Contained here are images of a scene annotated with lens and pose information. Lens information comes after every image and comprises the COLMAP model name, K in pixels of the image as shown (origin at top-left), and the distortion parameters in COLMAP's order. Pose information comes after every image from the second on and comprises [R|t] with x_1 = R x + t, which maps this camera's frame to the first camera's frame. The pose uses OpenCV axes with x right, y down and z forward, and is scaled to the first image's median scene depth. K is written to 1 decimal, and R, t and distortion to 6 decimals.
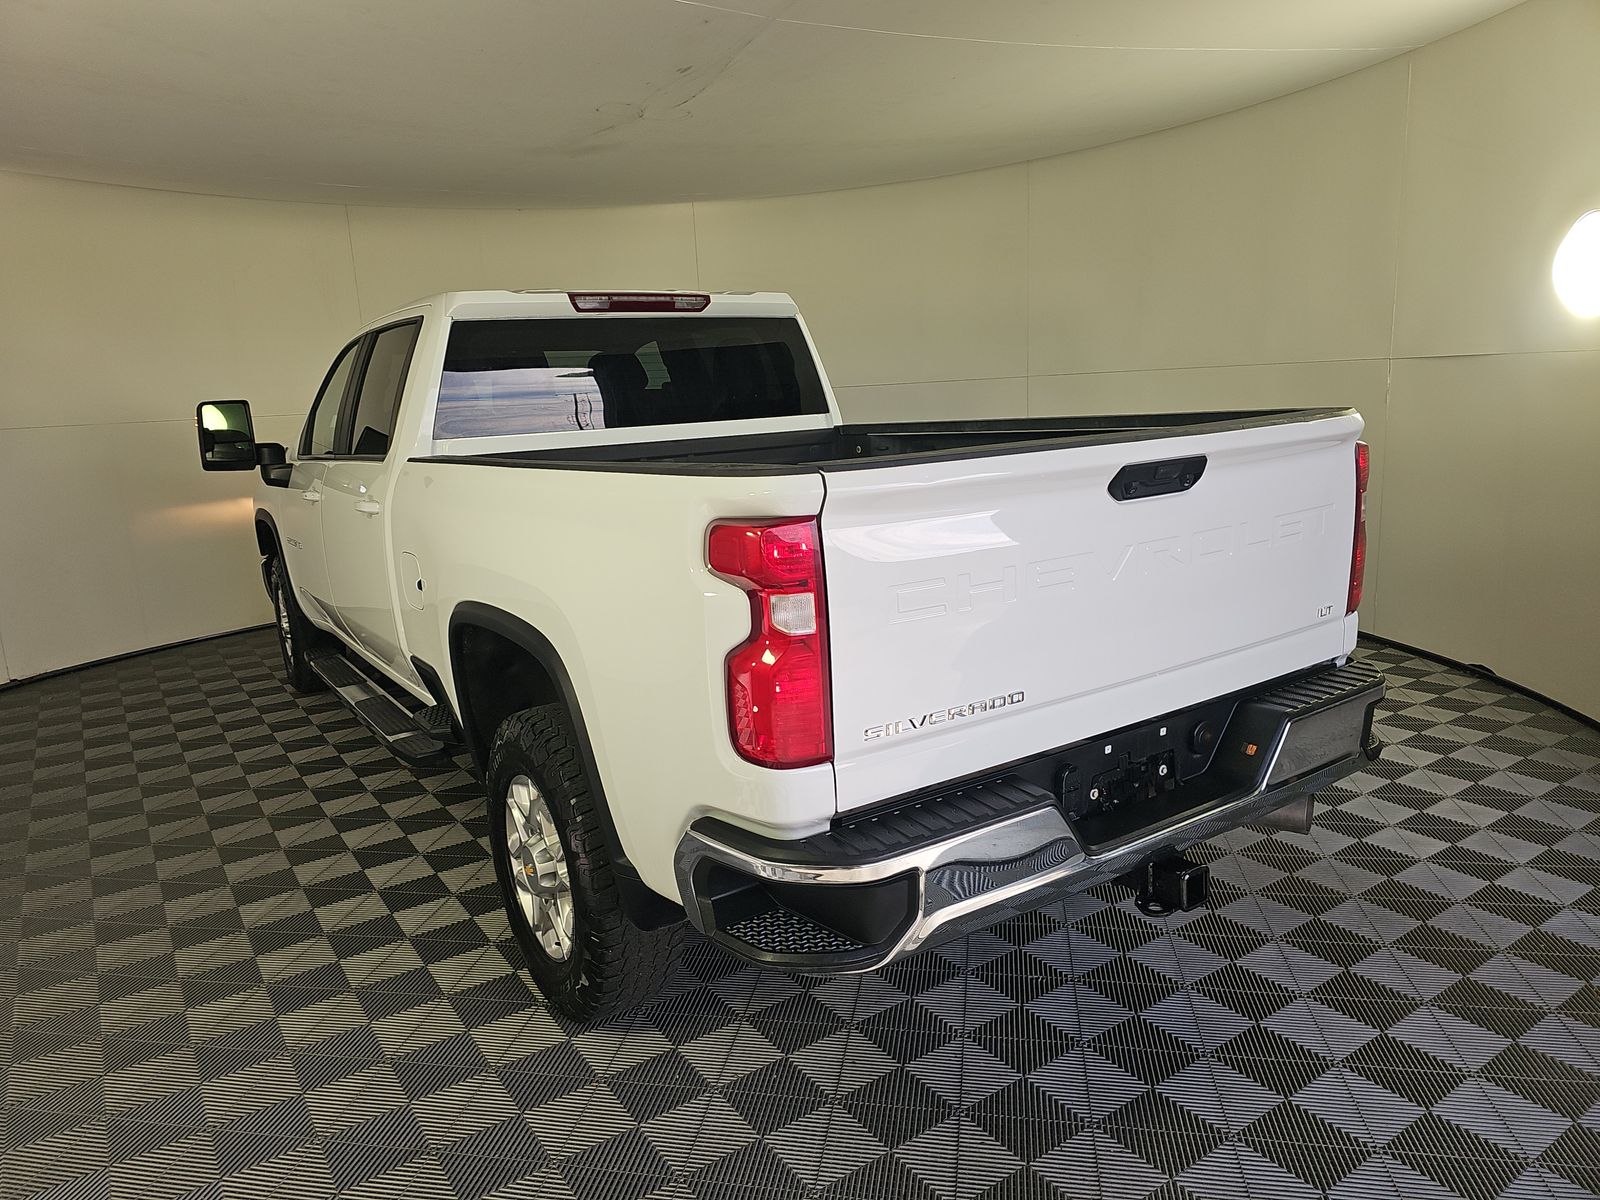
lens RADIAL K [[1067.7, 0, 796.0], [0, 1067.7, 585.0], [0, 0, 1]] dist [0.048777, -0.050680]
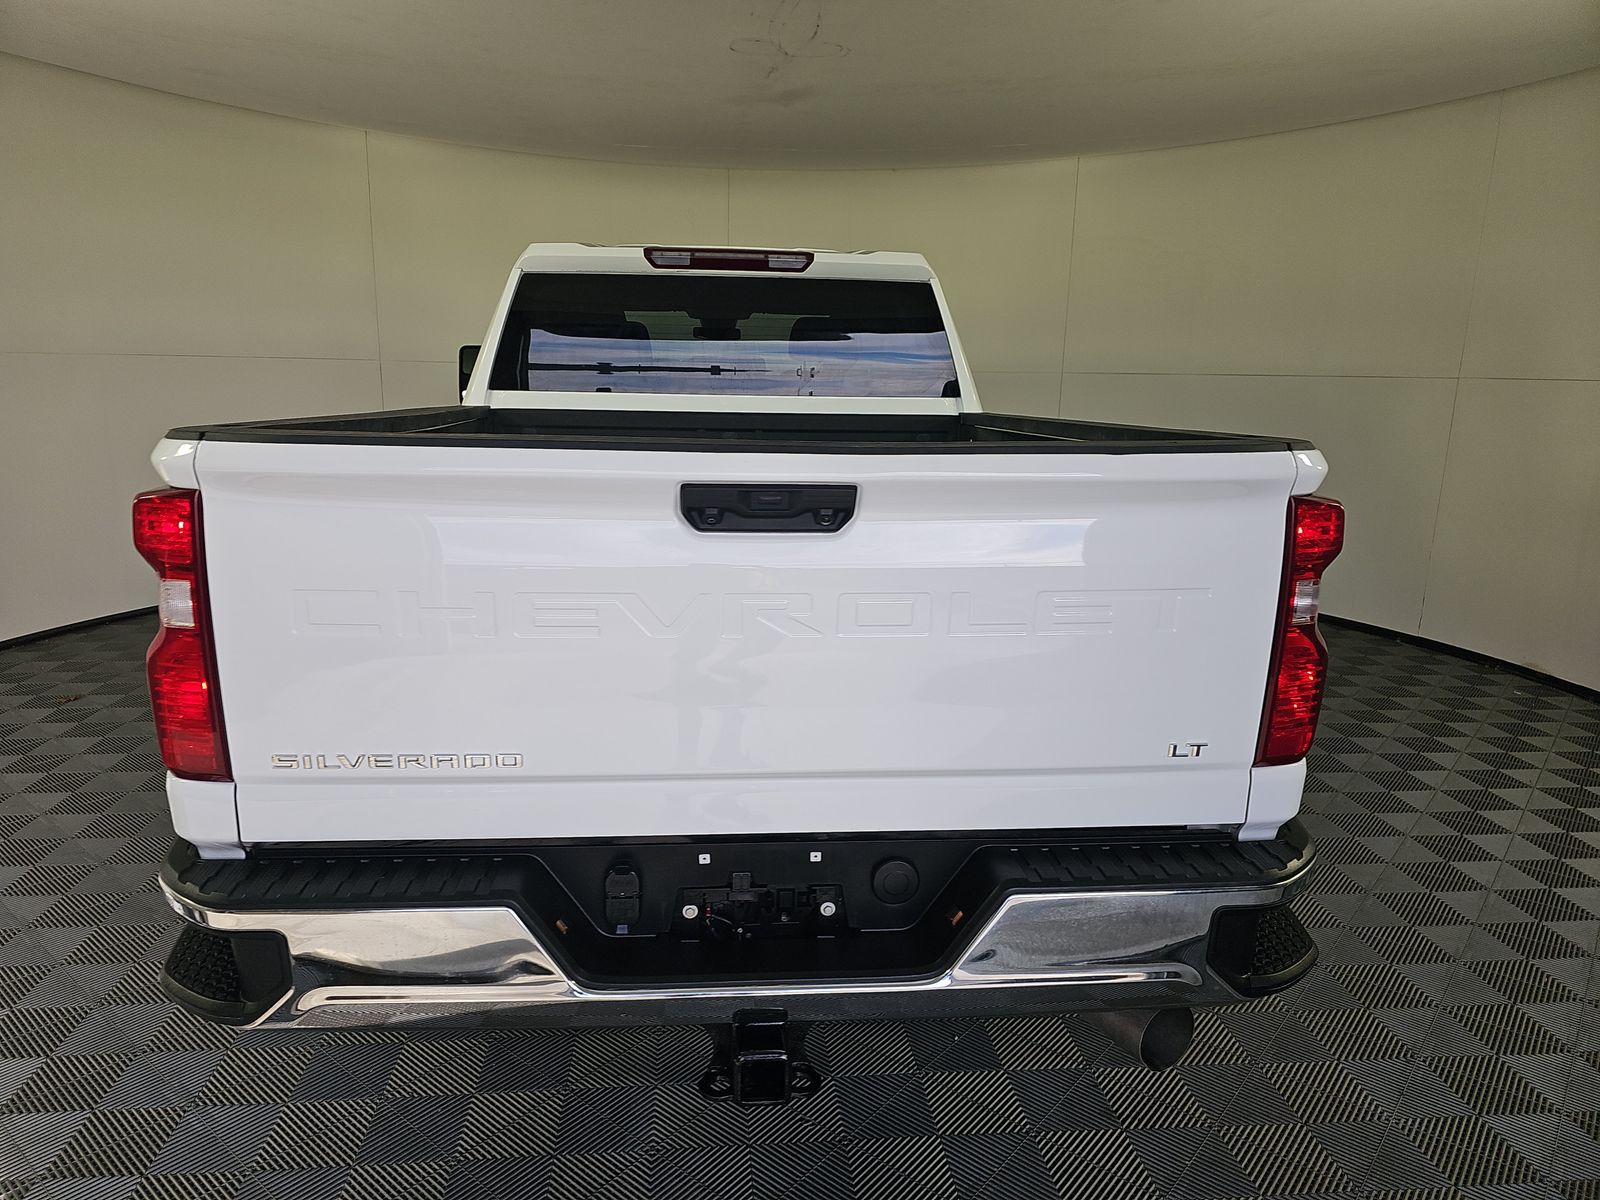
lens RADIAL K [[1056.9, 0, 800.0], [0, 1056.9, 600.0], [0, 0, 1]] dist [0.051874, -0.049978]
pose [[0.872184, 0.168408, -0.459276, 0.386645], [-0.149774, 0.985716, 0.077018, -0.054387], [0.465686, 0.001614, 0.884949, 0.220094]]
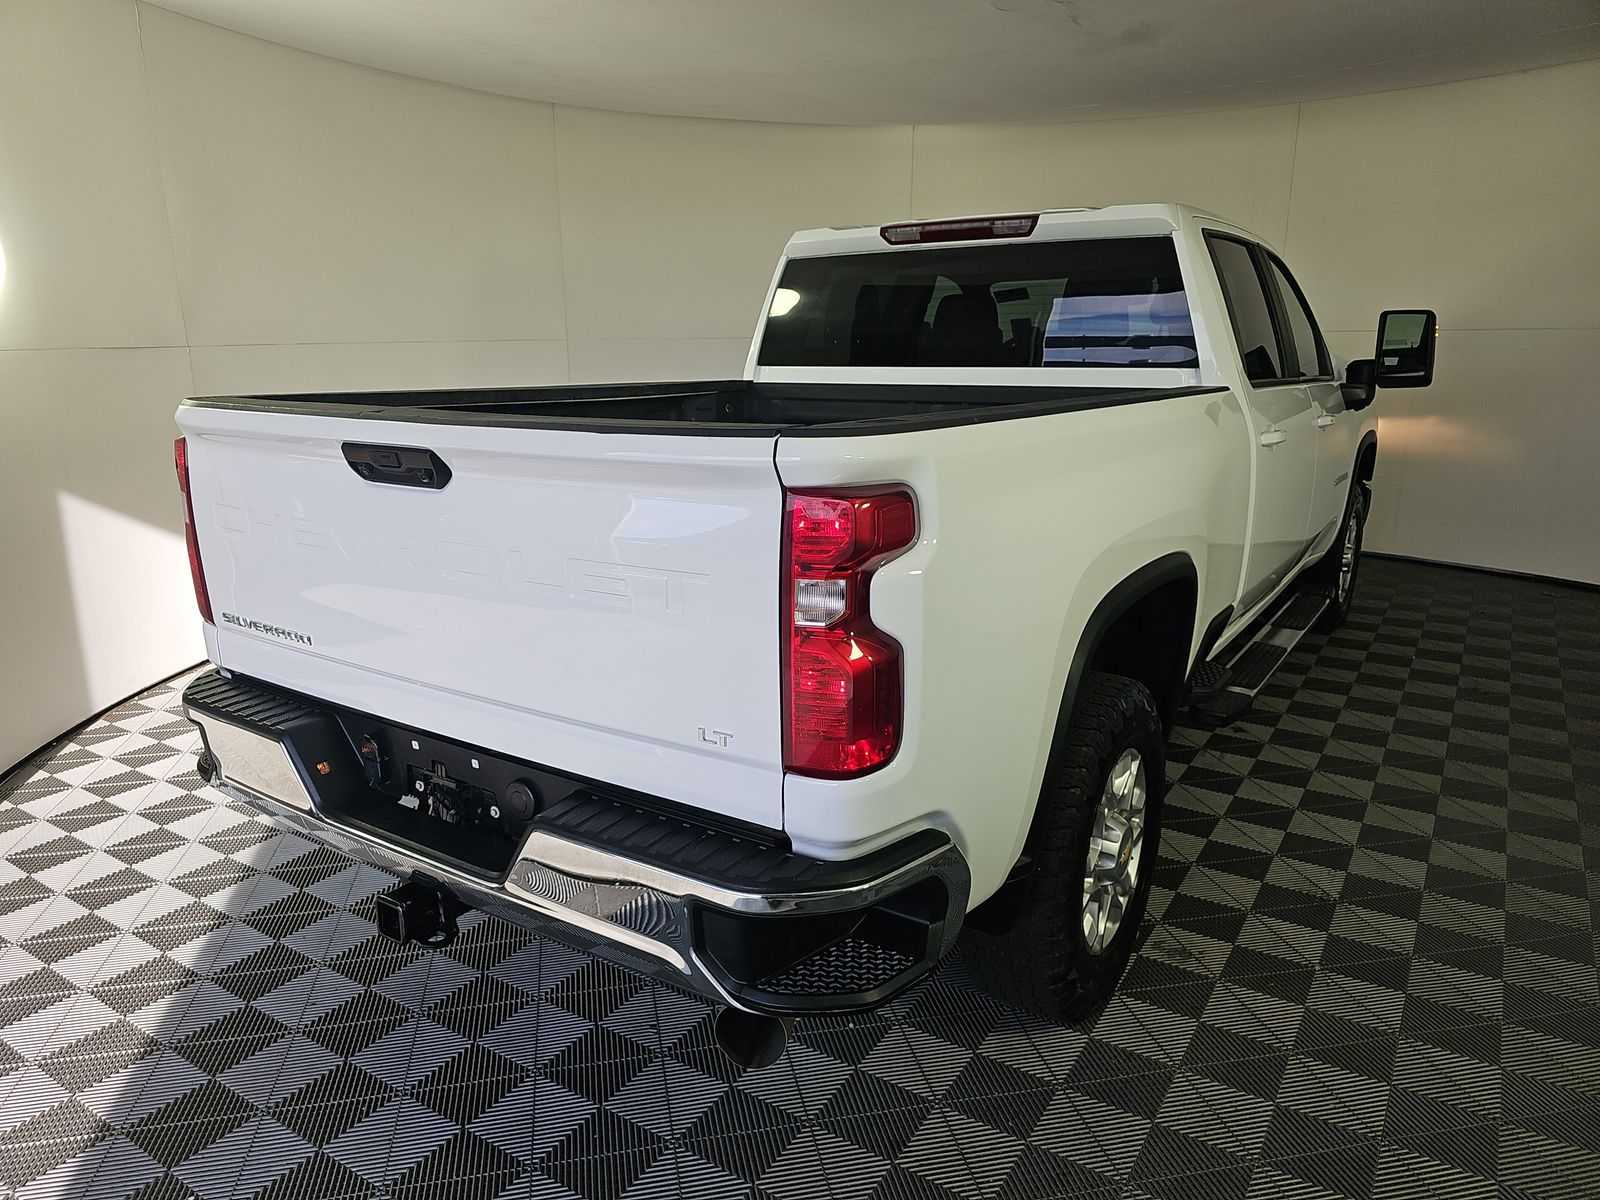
lens RADIAL K [[1082.1, 0, 800.0], [0, 1082.1, 600.0], [0, 0, 1]] dist [0.066253, -0.052753]
pose [[0.383312, 0.266784, -0.884250, 0.722180], [-0.178401, 0.960732, 0.212525, -0.136877], [0.906226, 0.076288, 0.415855, 0.525332]]
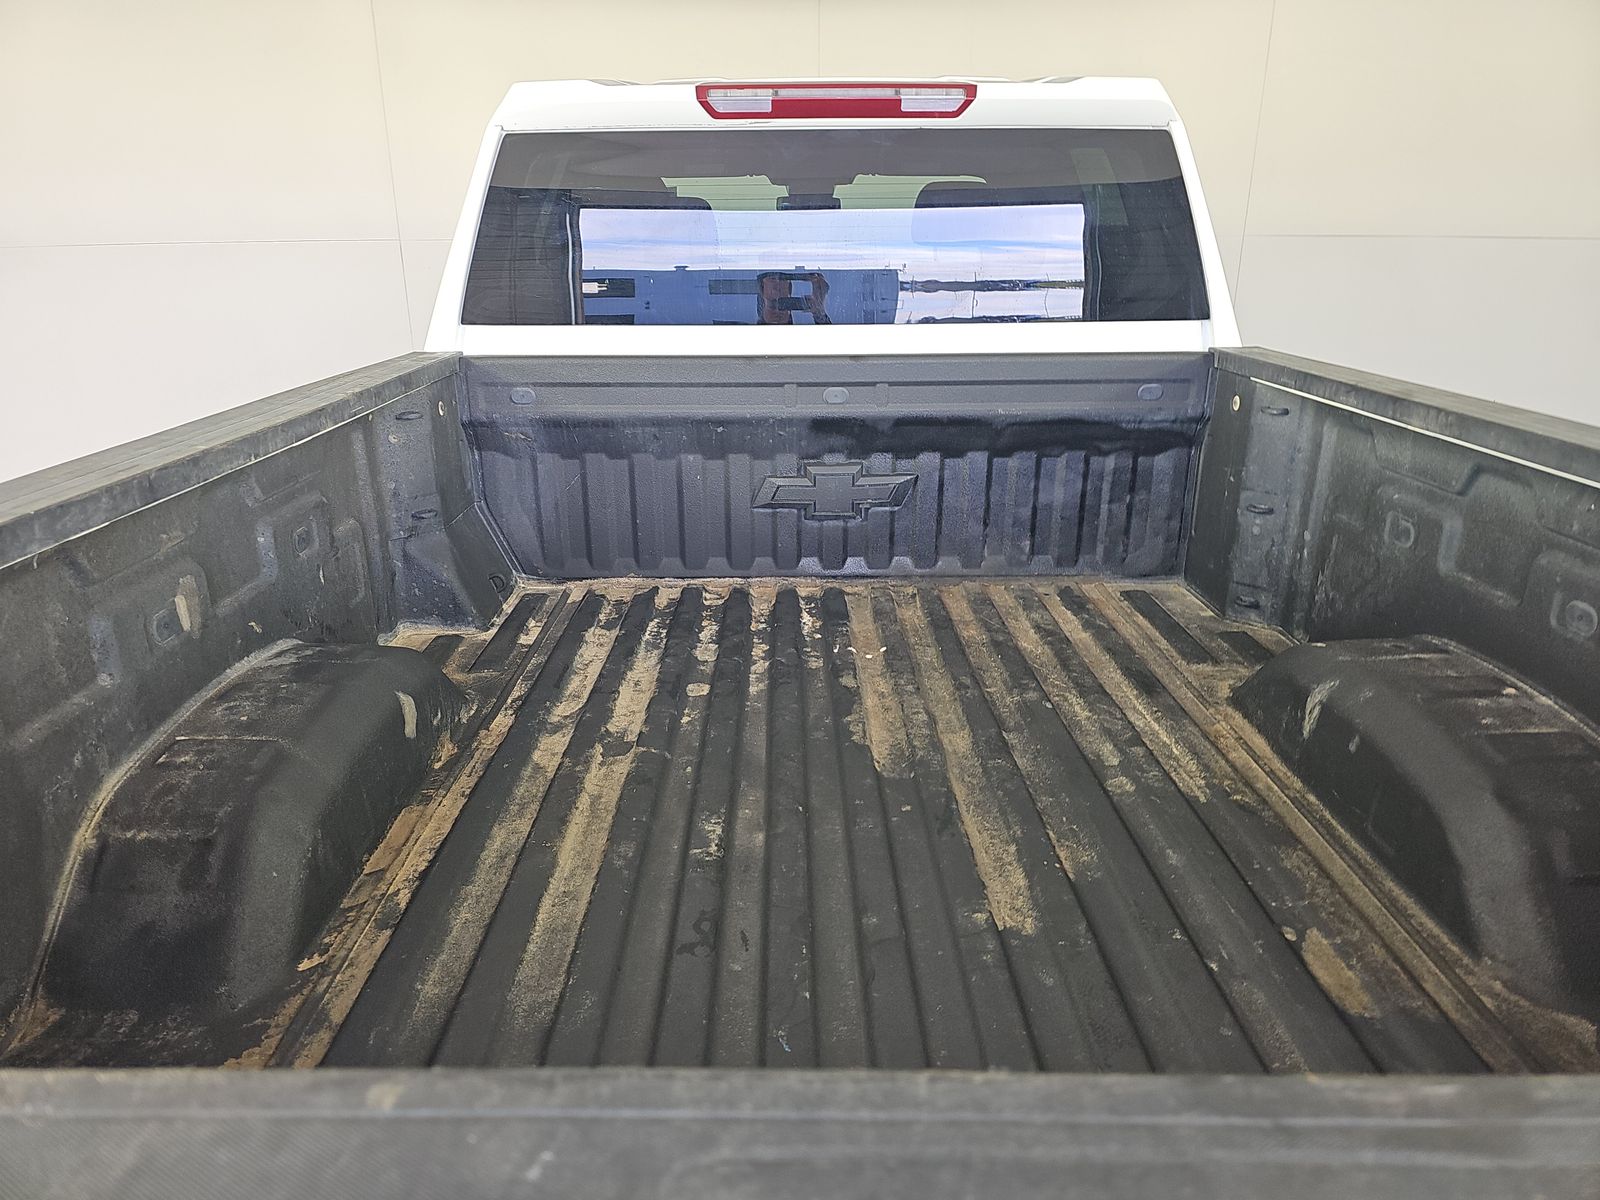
lens RADIAL K [[1067.7, 0, 796.0], [0, 1067.7, 585.0], [0, 0, 1]] dist [0.048777, -0.050680]
pose [[0.830581, 0.234023, -0.505341, 0.185618], [-0.138823, 0.965780, 0.219082, -0.141422], [0.539318, -0.111812, 0.834646, 0.498557]]
